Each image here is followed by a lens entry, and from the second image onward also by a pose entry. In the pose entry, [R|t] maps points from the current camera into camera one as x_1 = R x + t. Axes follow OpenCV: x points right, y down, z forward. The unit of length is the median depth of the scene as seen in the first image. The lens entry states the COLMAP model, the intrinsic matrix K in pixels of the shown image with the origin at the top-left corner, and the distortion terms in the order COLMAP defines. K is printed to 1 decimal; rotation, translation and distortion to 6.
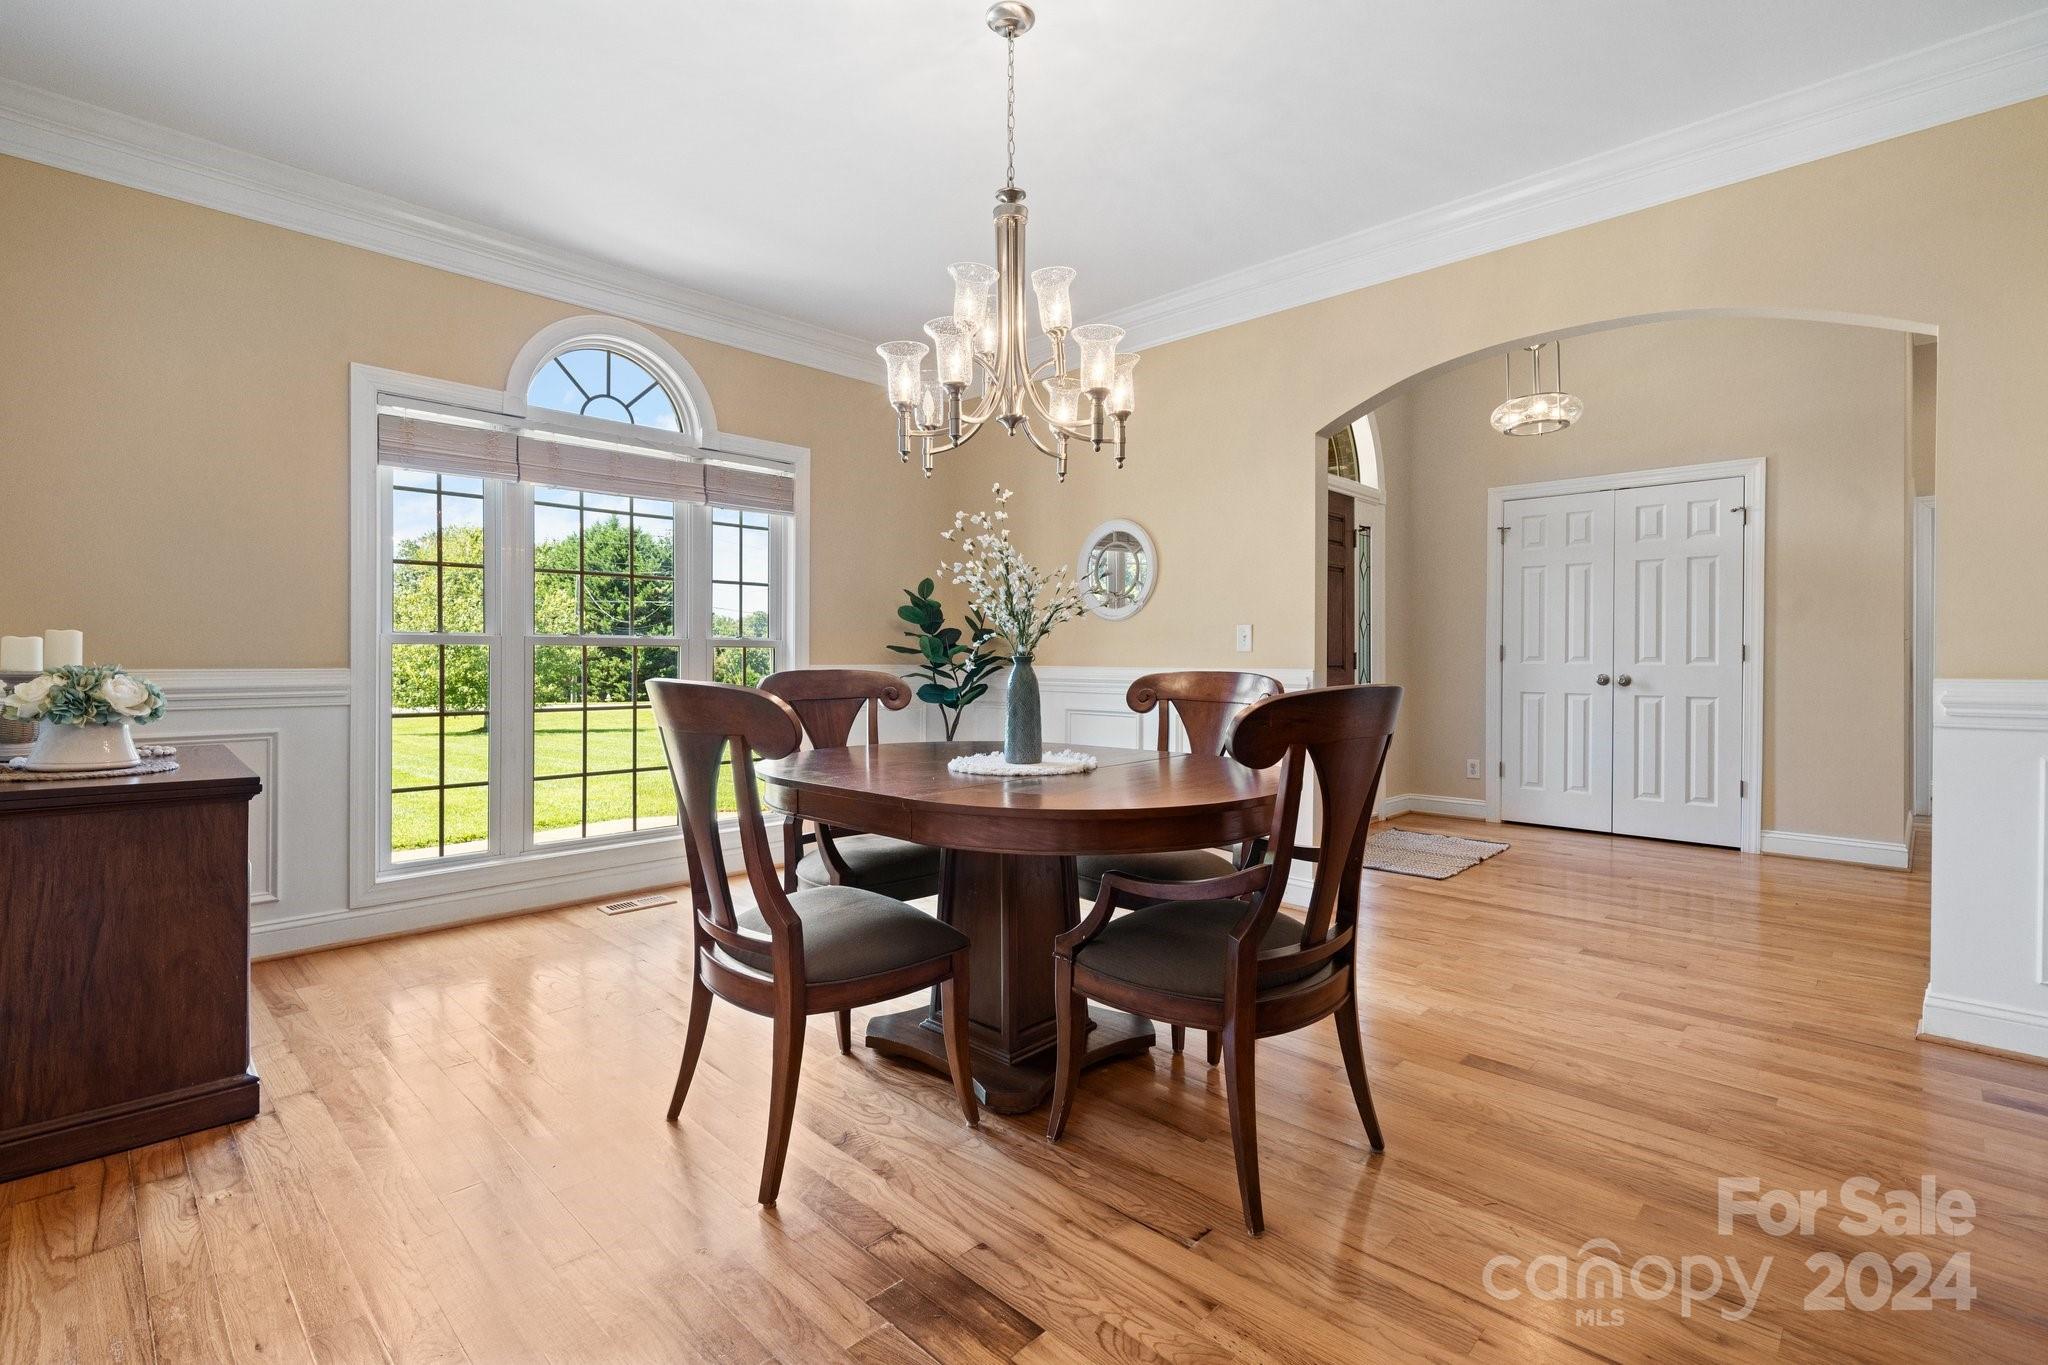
lens RADIAL K [[916.8, 0, 1007.9], [0, 916.8, 653.1], [0, 0, 1]] dist [-0.001607, 0.000989]
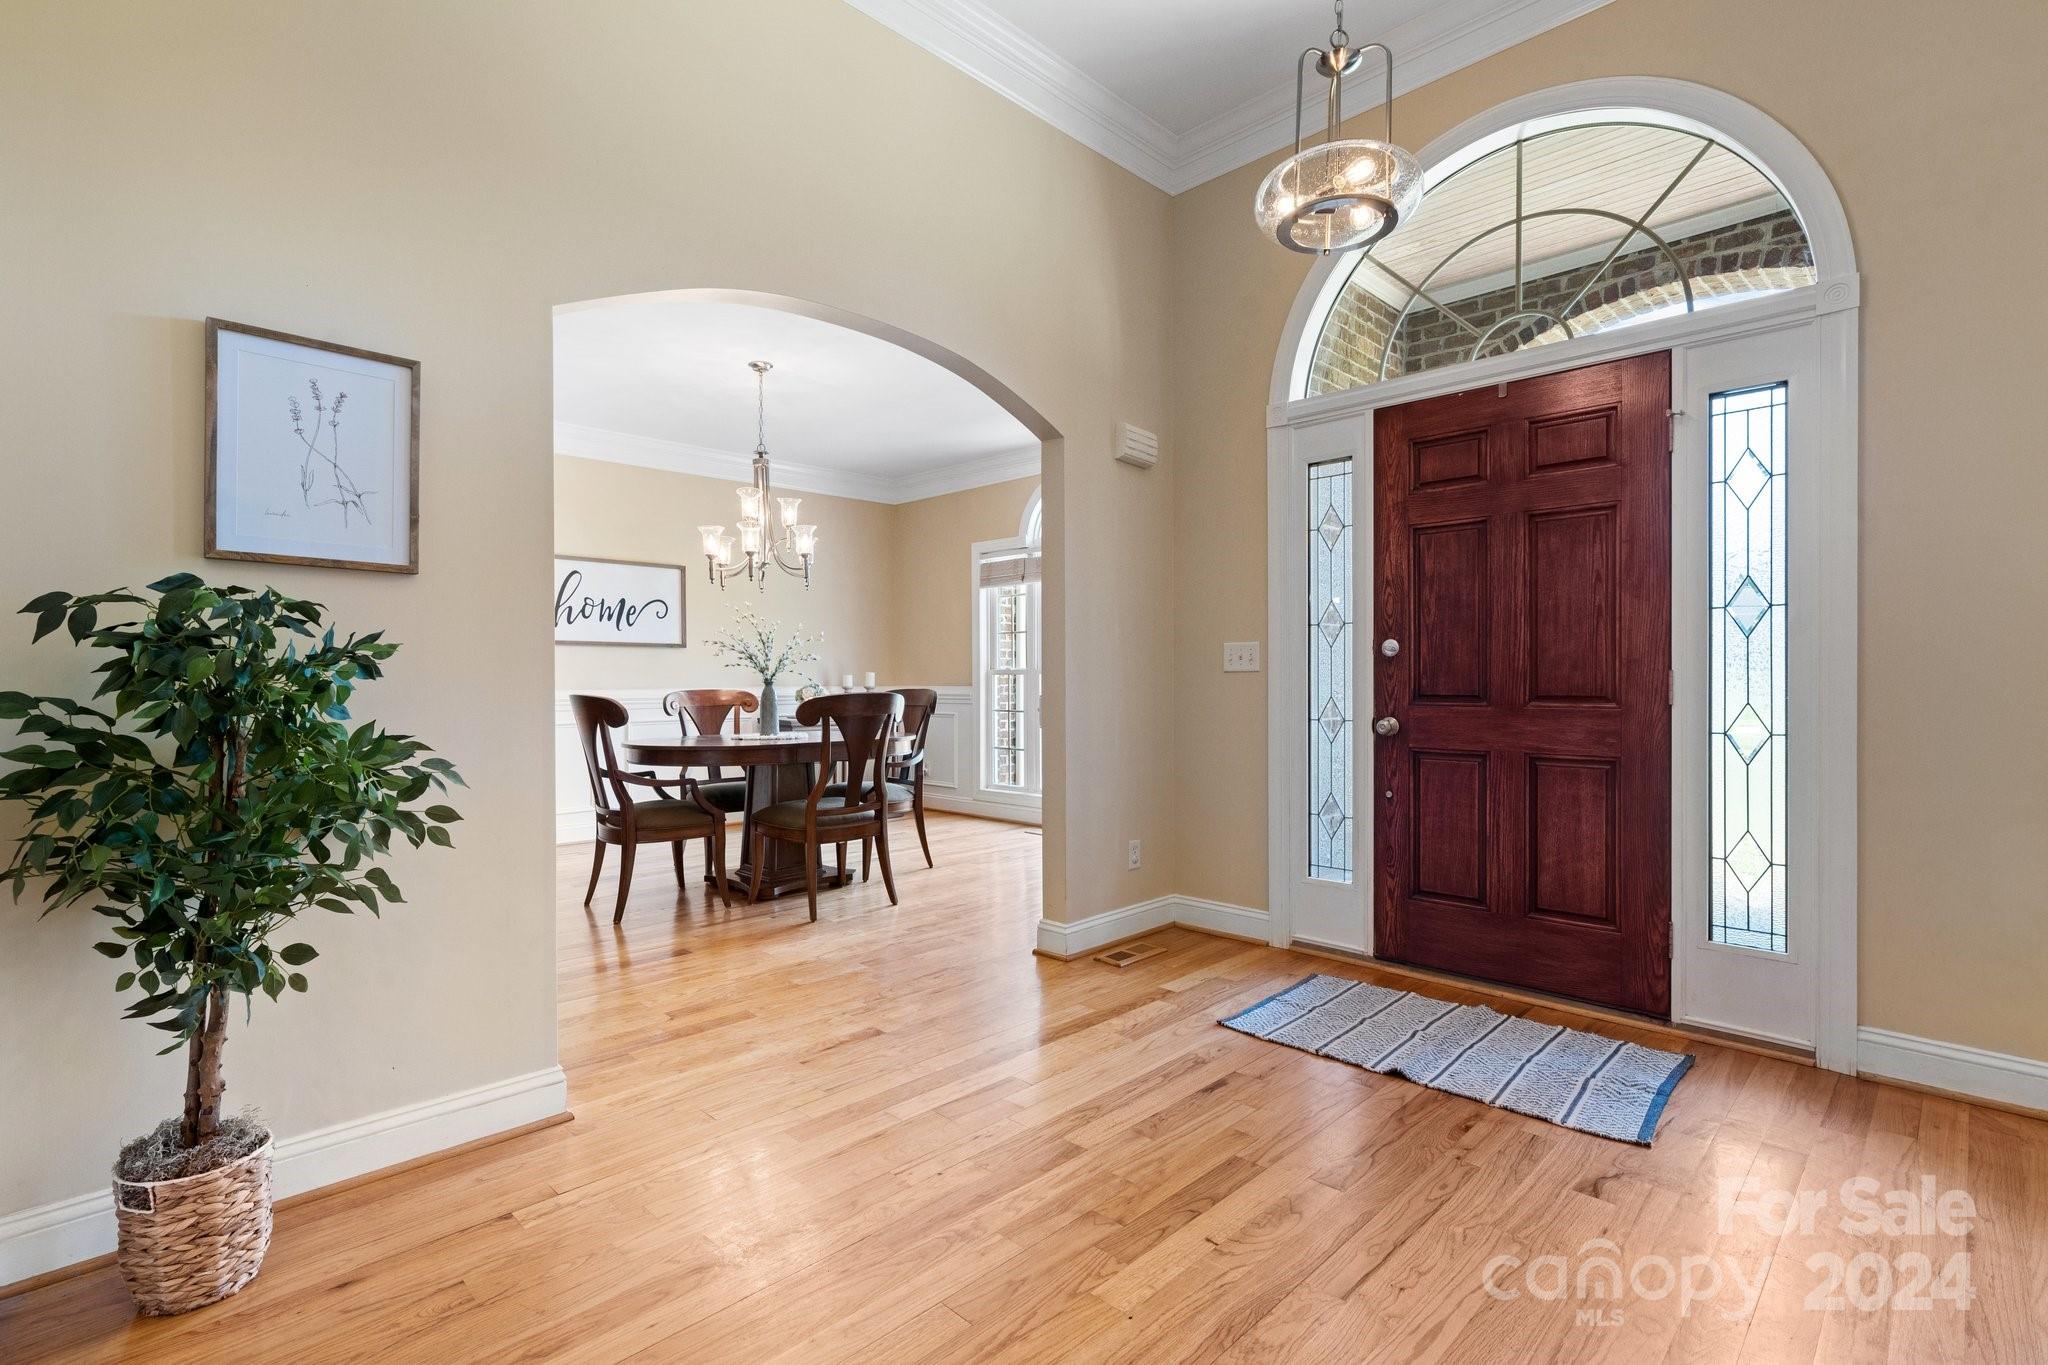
lens RADIAL K [[965.6, 0, 1027.5], [0, 965.6, 687.4], [0, 0, 1]] dist [-0.002230, 0.000414]
pose [[0.011361, 0.006000, -0.999917, 1.683789], [0.020455, 0.999771, 0.006231, 0.000818], [0.999726, -0.020524, 0.011236, 1.243452]]
